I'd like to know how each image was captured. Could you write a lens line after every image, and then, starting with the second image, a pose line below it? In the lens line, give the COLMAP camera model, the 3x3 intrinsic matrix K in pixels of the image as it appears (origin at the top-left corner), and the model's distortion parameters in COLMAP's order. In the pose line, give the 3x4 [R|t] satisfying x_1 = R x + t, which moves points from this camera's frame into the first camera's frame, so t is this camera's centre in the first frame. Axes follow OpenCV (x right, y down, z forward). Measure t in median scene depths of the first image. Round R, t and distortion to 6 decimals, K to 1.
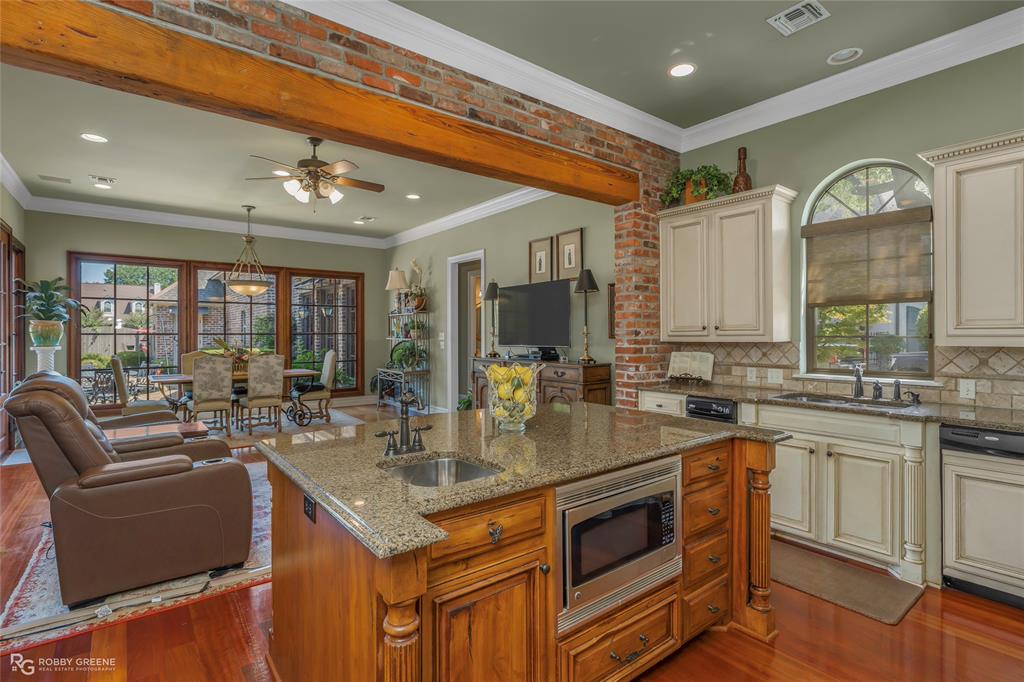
lens RADIAL K [[497.0, 0, 511.9], [0, 497.0, 336.7], [0, 0, 1]] dist [-0.005902, -0.000337]
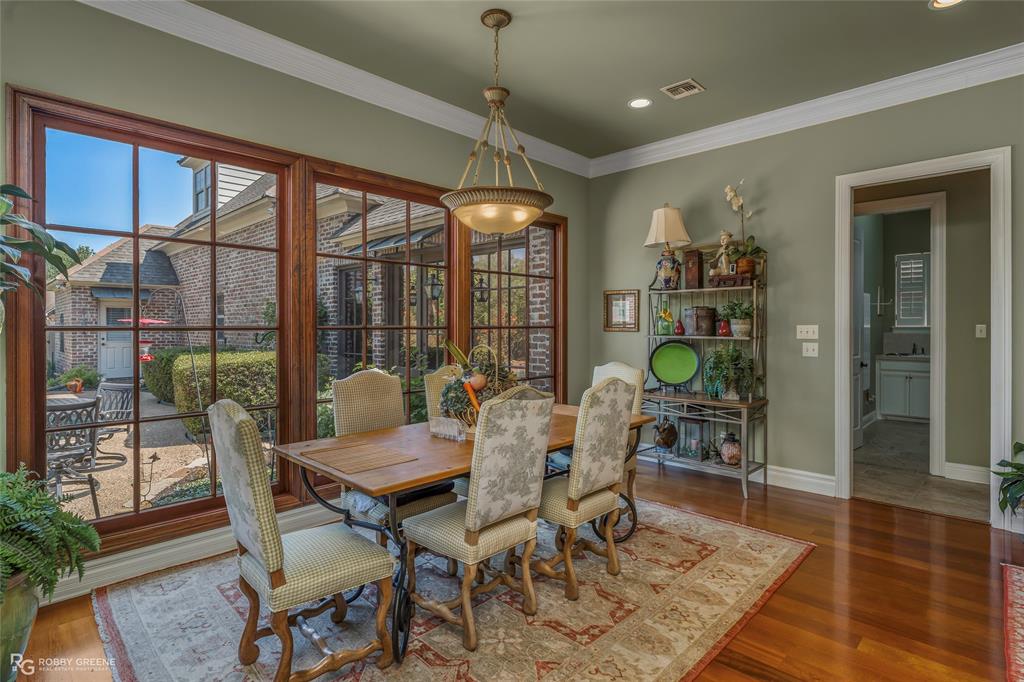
lens RADIAL K [[520.4, 0, 512.1], [0, 520.4, 332.8], [0, 0, 1]] dist [-0.001383, 0.000033]
pose [[0.985916, -0.004520, 0.167183, -0.535620], [0.003743, 0.999981, 0.004963, -0.003996], [-0.167202, -0.004267, 0.985913, 0.519440]]
